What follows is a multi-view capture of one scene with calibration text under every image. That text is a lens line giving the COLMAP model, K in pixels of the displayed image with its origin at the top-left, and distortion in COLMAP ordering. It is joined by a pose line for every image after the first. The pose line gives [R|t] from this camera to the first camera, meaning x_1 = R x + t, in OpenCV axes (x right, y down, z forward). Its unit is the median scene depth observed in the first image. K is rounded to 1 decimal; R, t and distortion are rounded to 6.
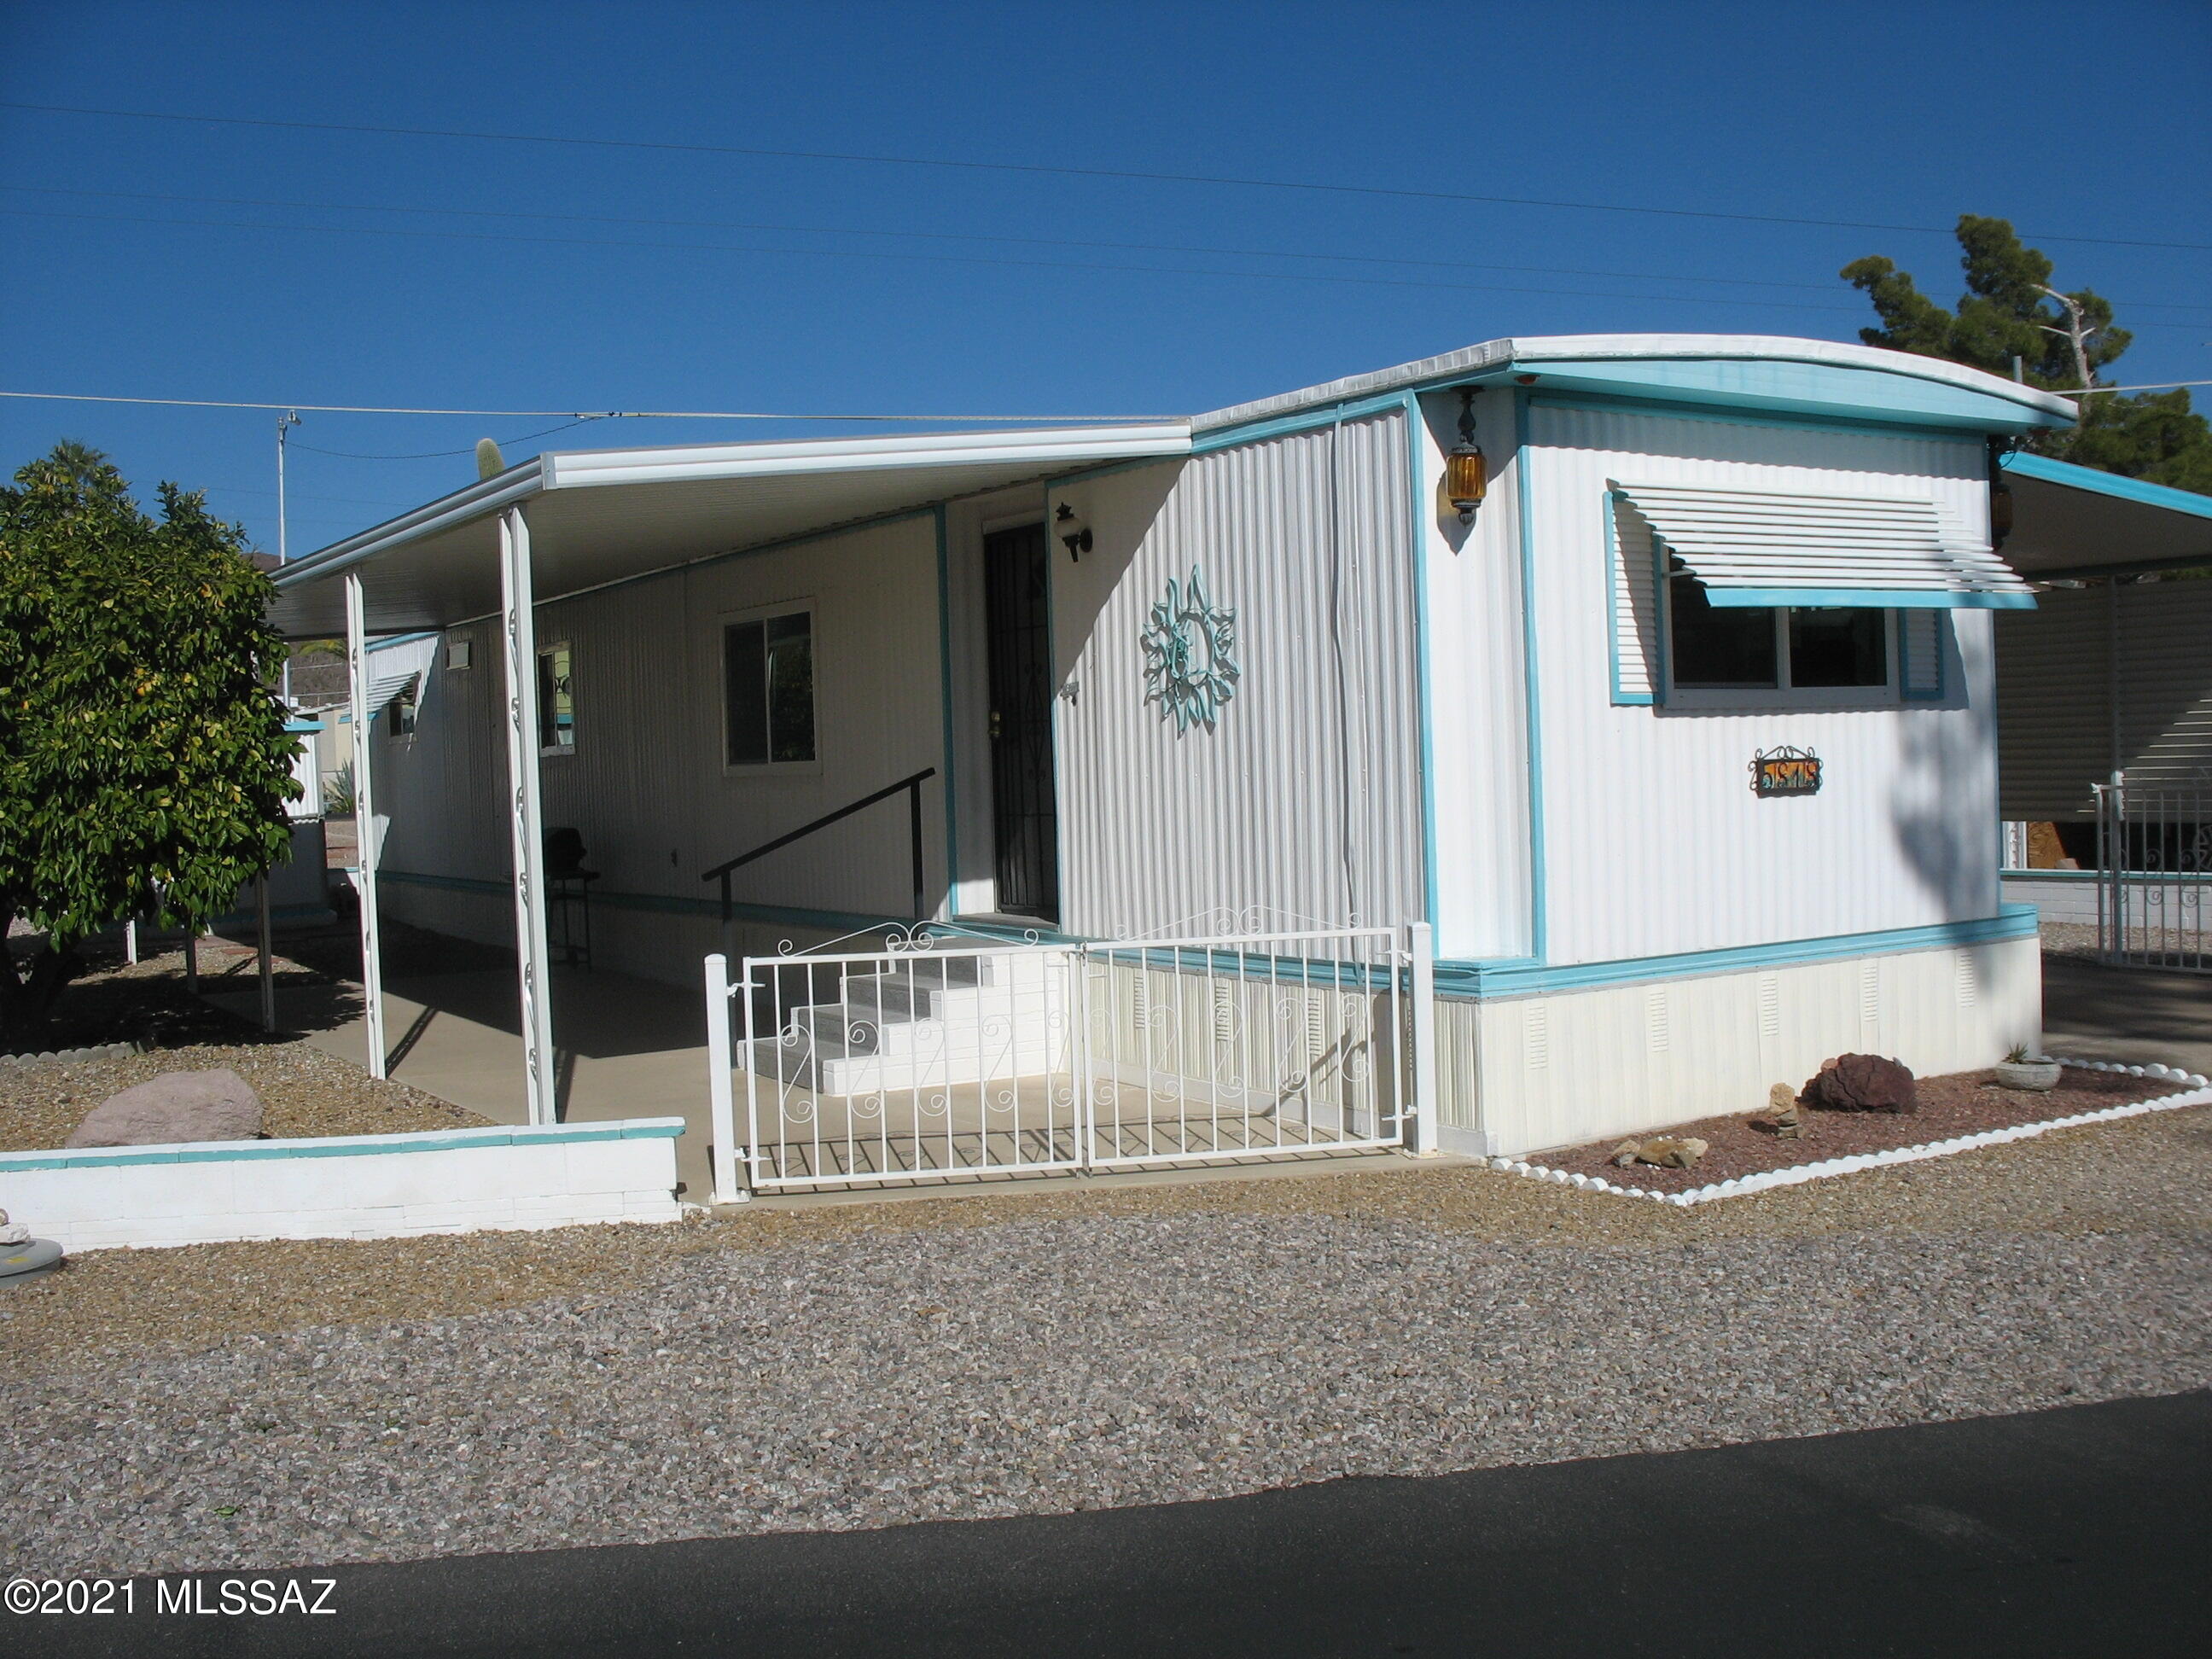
lens RADIAL K [[2303.6, 0, 1106.0], [0, 2303.6, 829.5], [0, 0, 1]] dist [-0.195386, 0.228092]
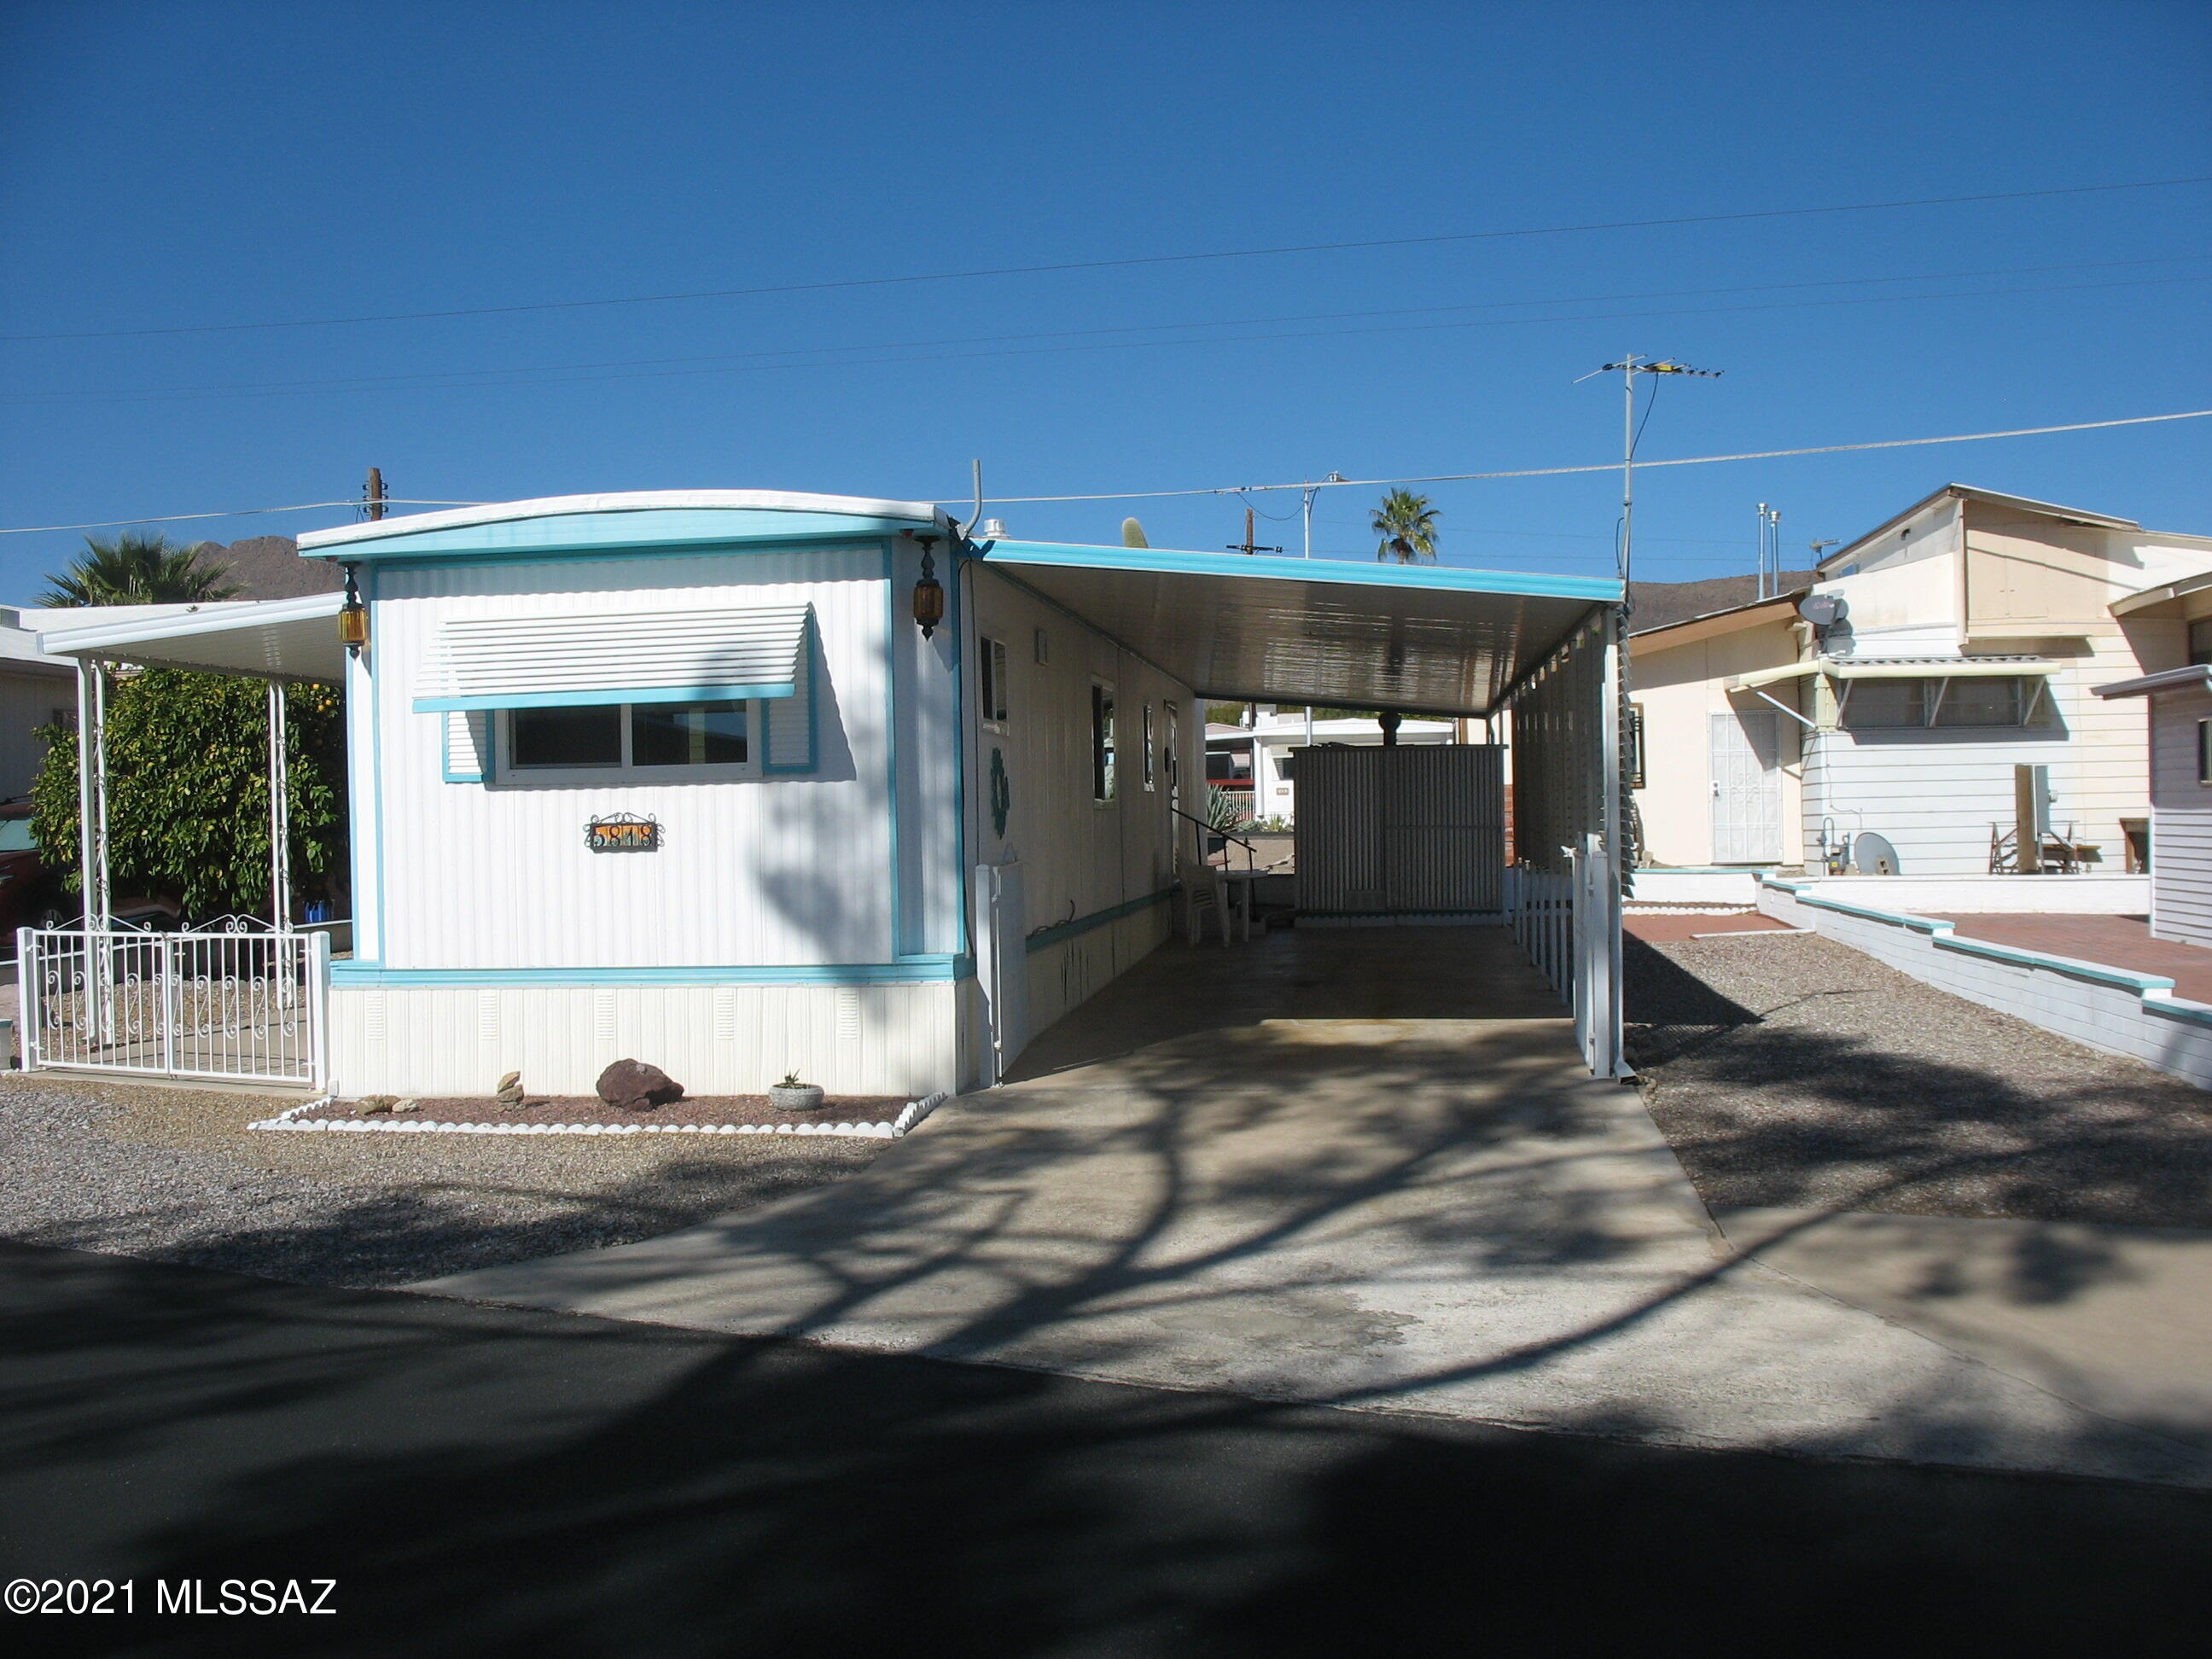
lens RADIAL K [[2281.4, 0, 1109.4], [0, 2281.4, 851.7], [0, 0, 1]] dist [-0.169480, 0.116527]
pose [[0.780214, 0.025029, -0.625011, 1.303756], [-0.024391, 0.999657, 0.009584, -0.033724], [0.625037, 0.007768, 0.780557, 0.181968]]
